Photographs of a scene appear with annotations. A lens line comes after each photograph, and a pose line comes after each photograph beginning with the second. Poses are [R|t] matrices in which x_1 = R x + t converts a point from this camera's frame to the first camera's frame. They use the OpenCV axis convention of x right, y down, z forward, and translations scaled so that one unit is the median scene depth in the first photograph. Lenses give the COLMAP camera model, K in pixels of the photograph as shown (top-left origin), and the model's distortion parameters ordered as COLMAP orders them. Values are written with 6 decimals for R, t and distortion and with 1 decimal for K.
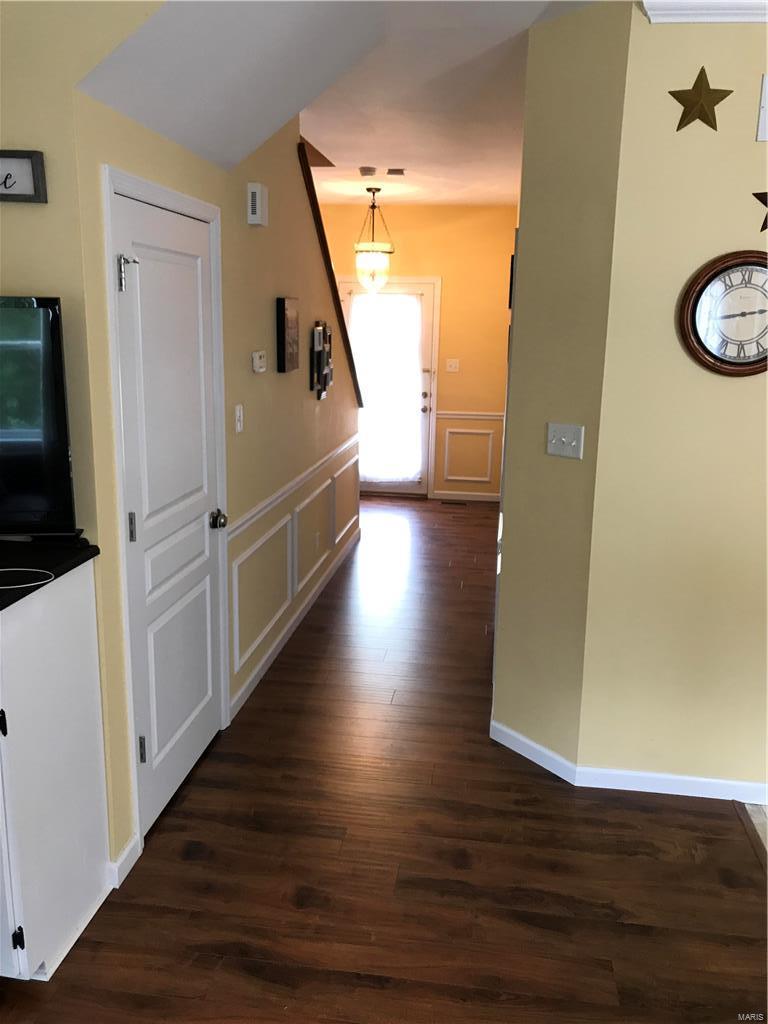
lens RADIAL K [[846.9, 0, 383.9], [0, 846.9, 510.7], [0, 0, 1]] dist [0.026604, -0.023314]
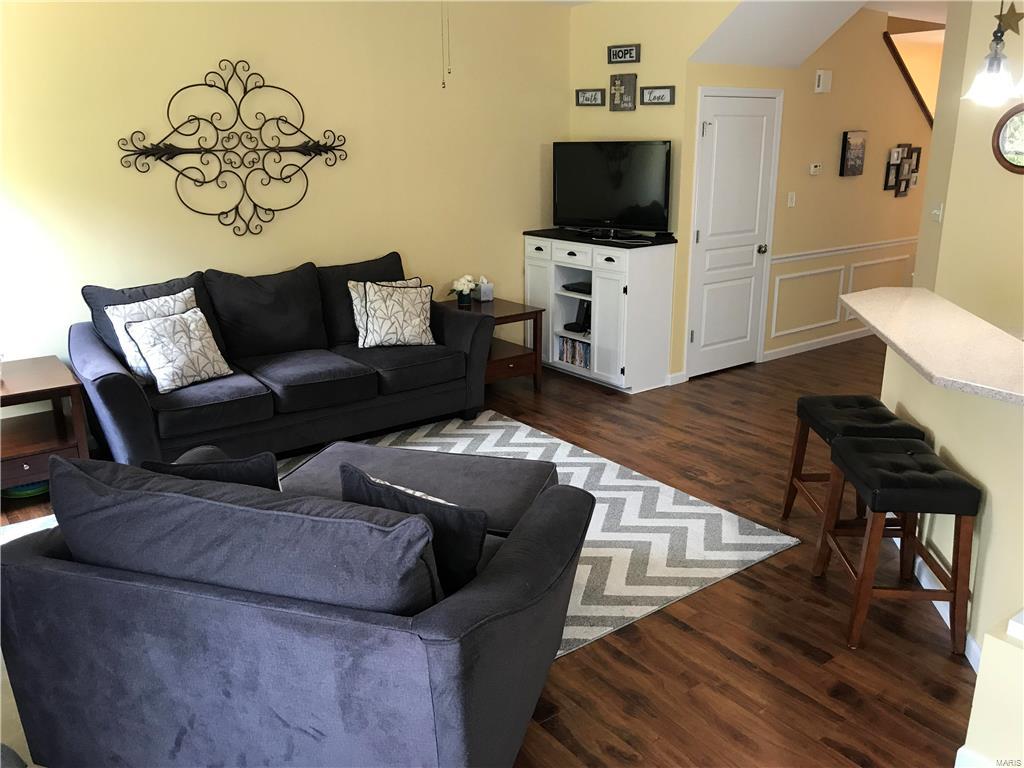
lens RADIAL K [[846.9, 0, 513.8], [0, 846.9, 383.1], [0, 0, 1]] dist [0.026604, -0.023314]
pose [[0.706859, 0.175443, -0.685252, 0.852298], [-0.137849, 0.984346, 0.109823, 0.191327], [0.693792, 0.016832, 0.719978, -0.870119]]
